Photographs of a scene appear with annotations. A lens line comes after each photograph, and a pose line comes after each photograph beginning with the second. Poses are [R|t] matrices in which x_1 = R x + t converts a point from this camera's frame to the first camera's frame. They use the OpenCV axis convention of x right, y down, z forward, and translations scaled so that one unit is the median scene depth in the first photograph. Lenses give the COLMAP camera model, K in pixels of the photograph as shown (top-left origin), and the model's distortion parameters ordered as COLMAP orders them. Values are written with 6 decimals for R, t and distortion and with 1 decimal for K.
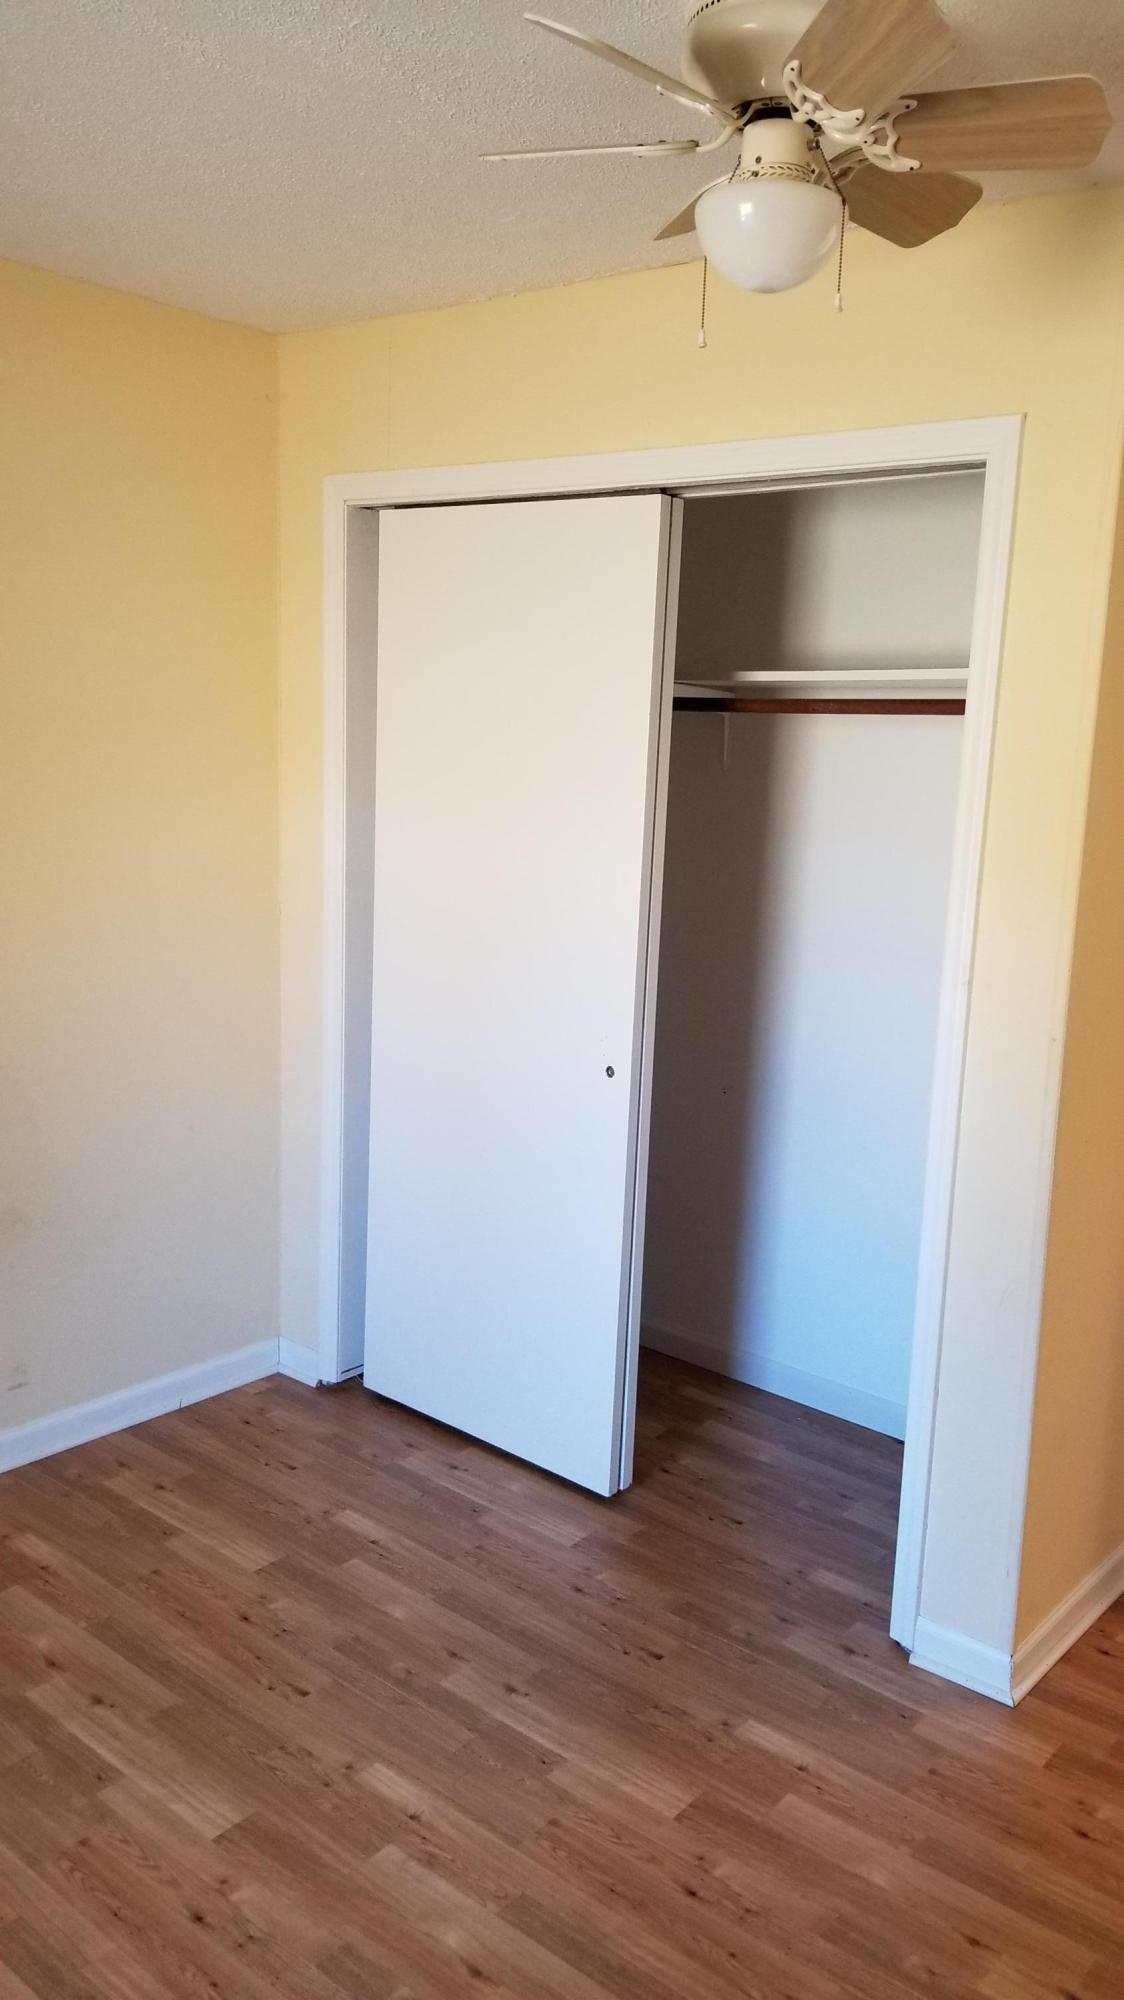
lens RADIAL K [[1540.6, 0, 556.5], [0, 1540.6, 1004.1], [0, 0, 1]] dist [0.051983, -0.049635]
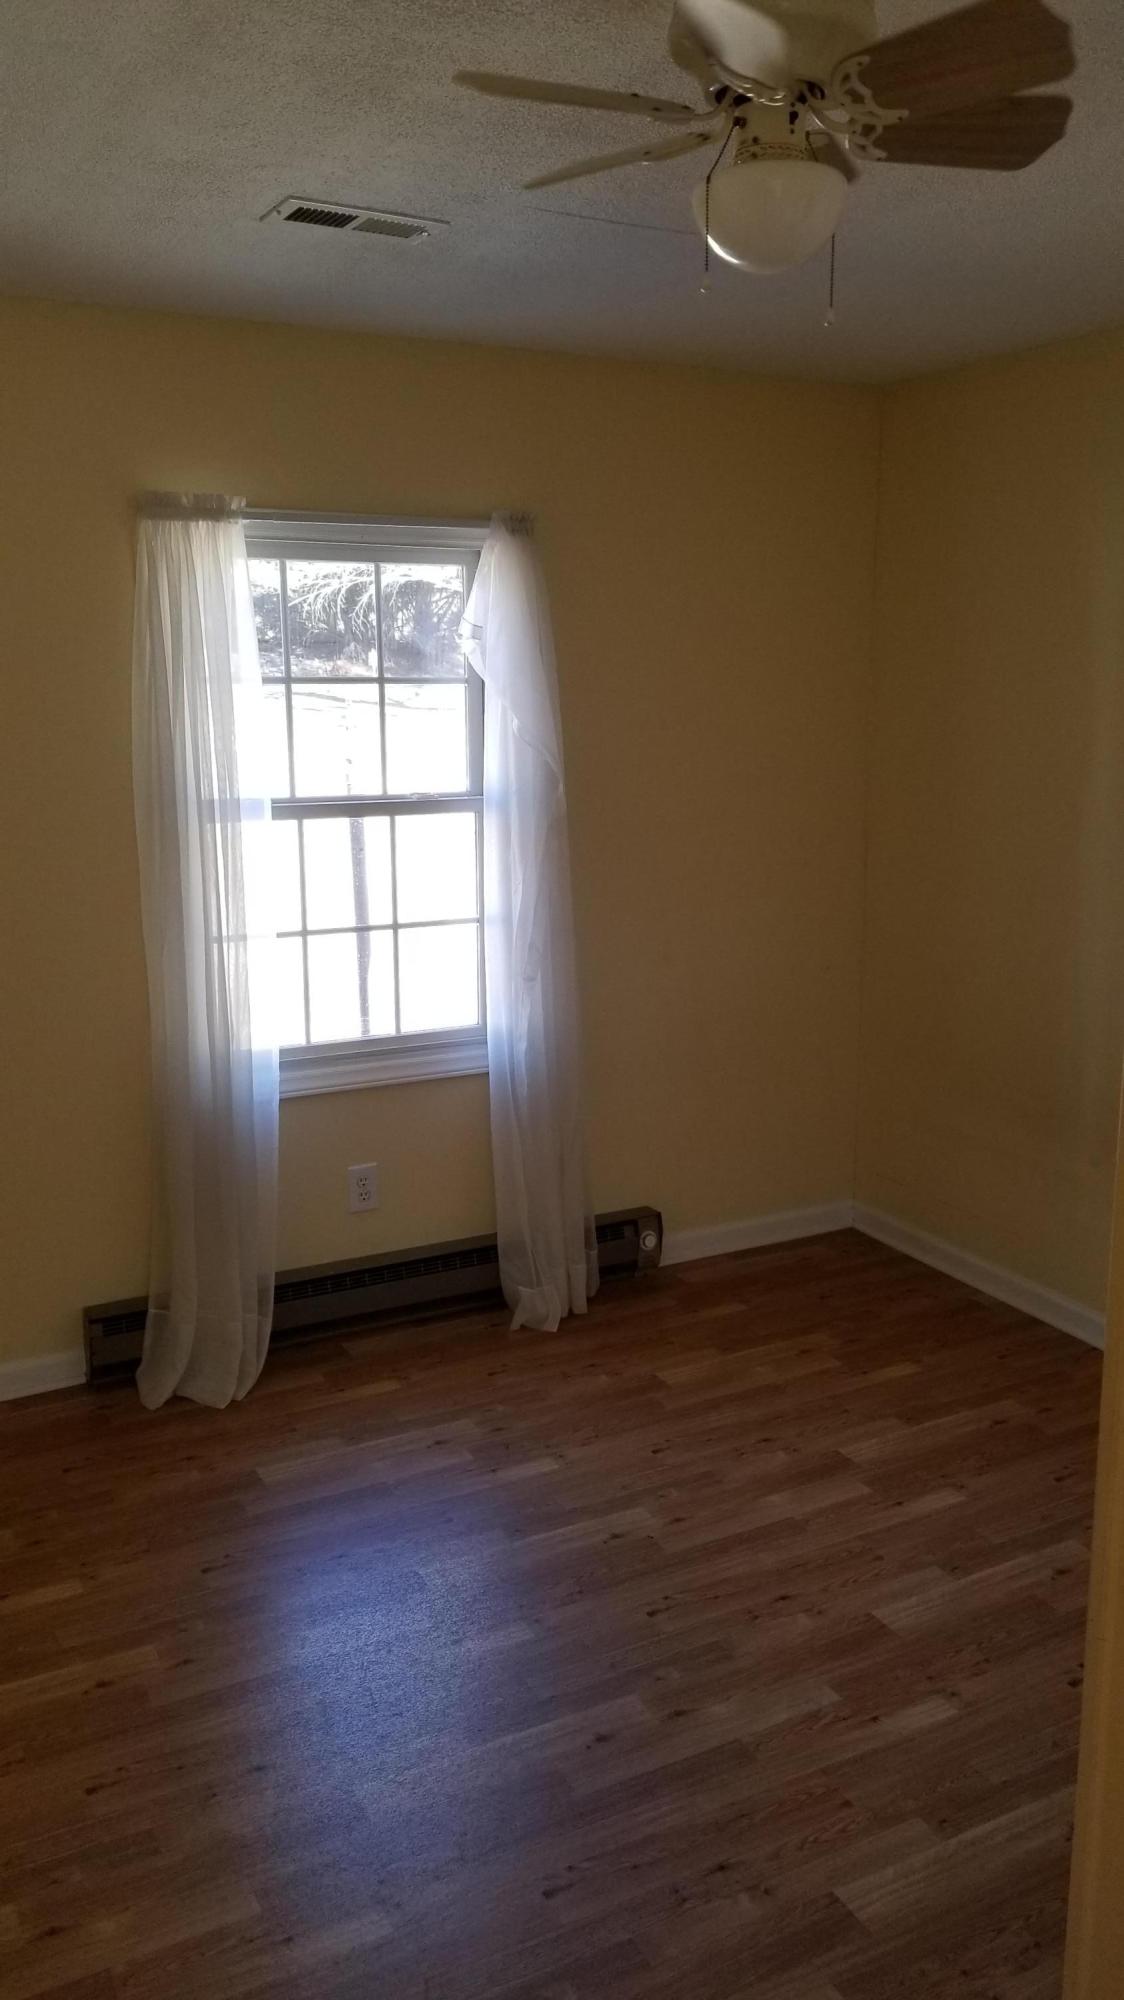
lens RADIAL K [[1540.6, 0, 556.5], [0, 1540.6, 999.4], [0, 0, 1]] dist [0.051983, -0.049635]
pose [[-0.344880, 0.156212, -0.925557, 0.894996], [-0.190634, 0.953848, 0.232020, -0.151433], [0.919085, 0.256462, -0.299184, 1.000101]]
